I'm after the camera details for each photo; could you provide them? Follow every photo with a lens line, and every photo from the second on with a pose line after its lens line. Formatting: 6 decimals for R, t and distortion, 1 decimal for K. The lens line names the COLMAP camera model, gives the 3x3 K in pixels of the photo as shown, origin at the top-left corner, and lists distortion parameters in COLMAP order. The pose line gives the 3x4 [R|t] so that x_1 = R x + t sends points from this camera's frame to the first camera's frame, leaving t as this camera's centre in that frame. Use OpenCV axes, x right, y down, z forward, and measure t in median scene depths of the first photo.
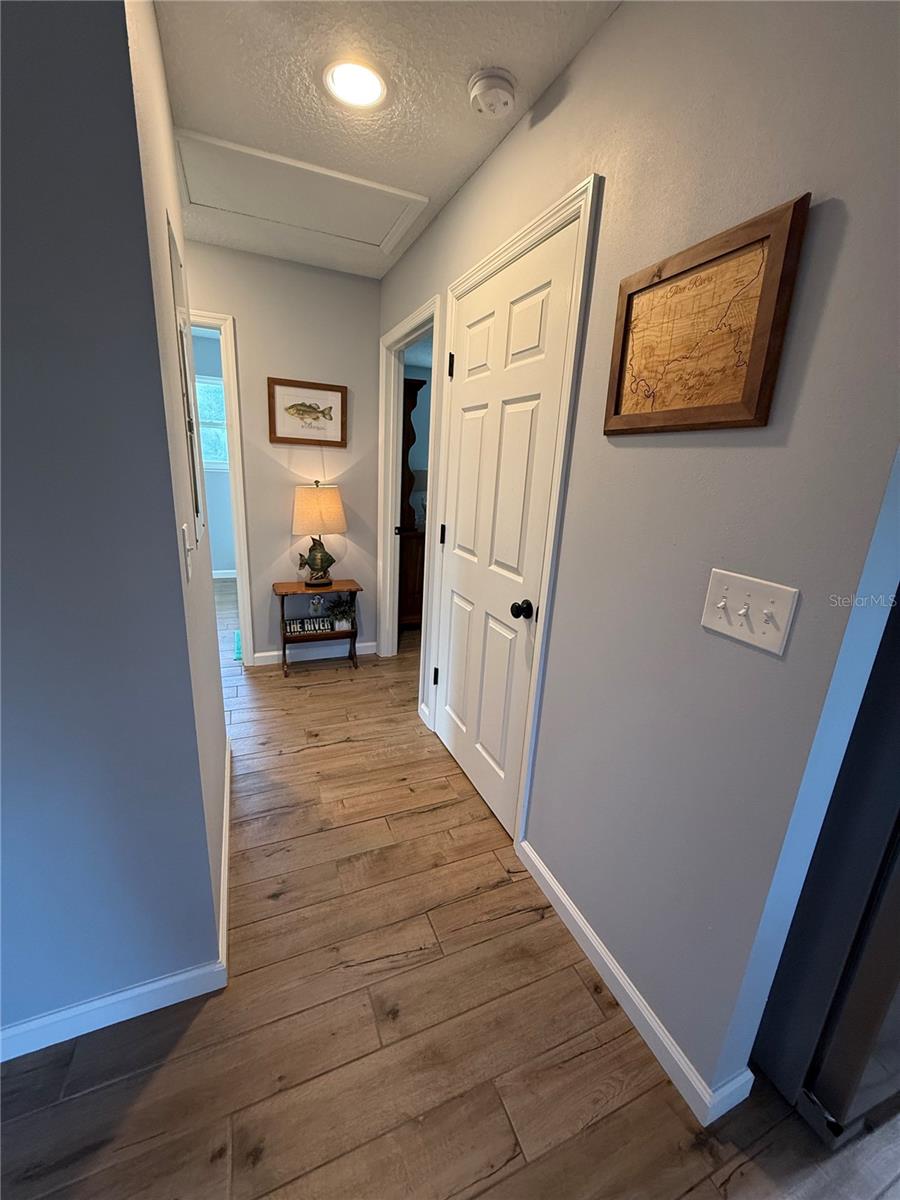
lens RADIAL K [[480.7, 0, 449.5], [0, 480.7, 598.3], [0, 0, 1]] dist [0.001171, -0.000419]
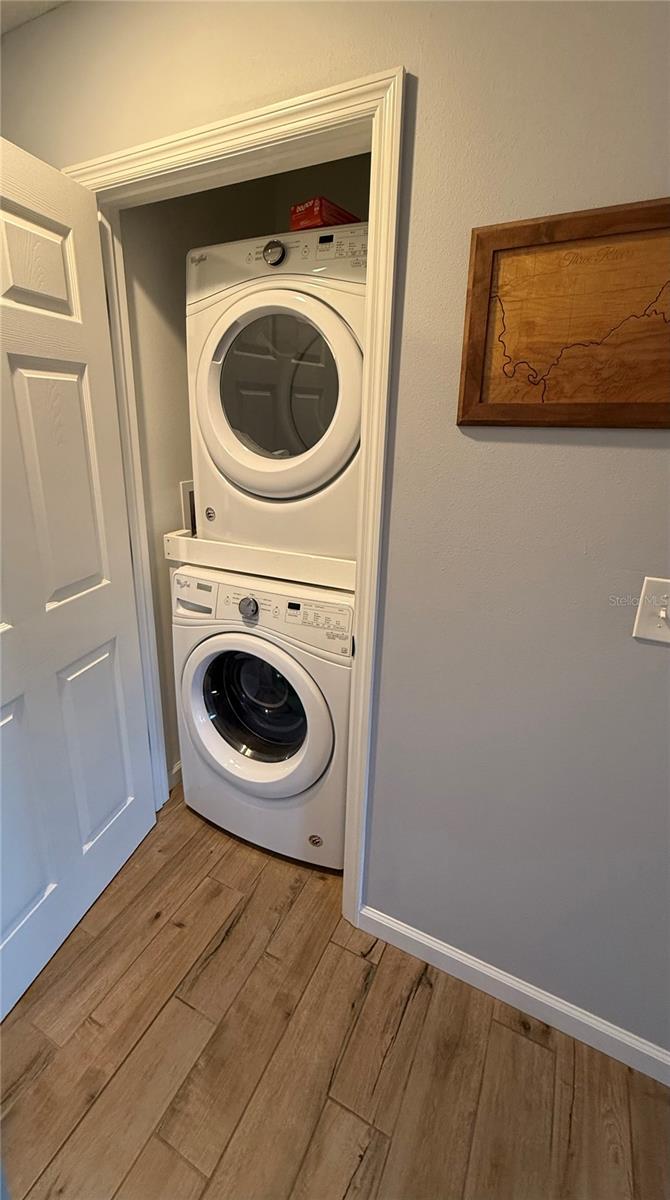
lens RADIAL K [[499.6, 0, 317.1], [0, 499.6, 568.5], [0, 0, 1]] dist [-0.002232, -0.000026]
pose [[0.772359, -0.222232, 0.595042, -0.298253], [0.195675, 0.974485, 0.109960, -0.180168], [-0.604295, 0.031506, 0.796137, 0.358808]]
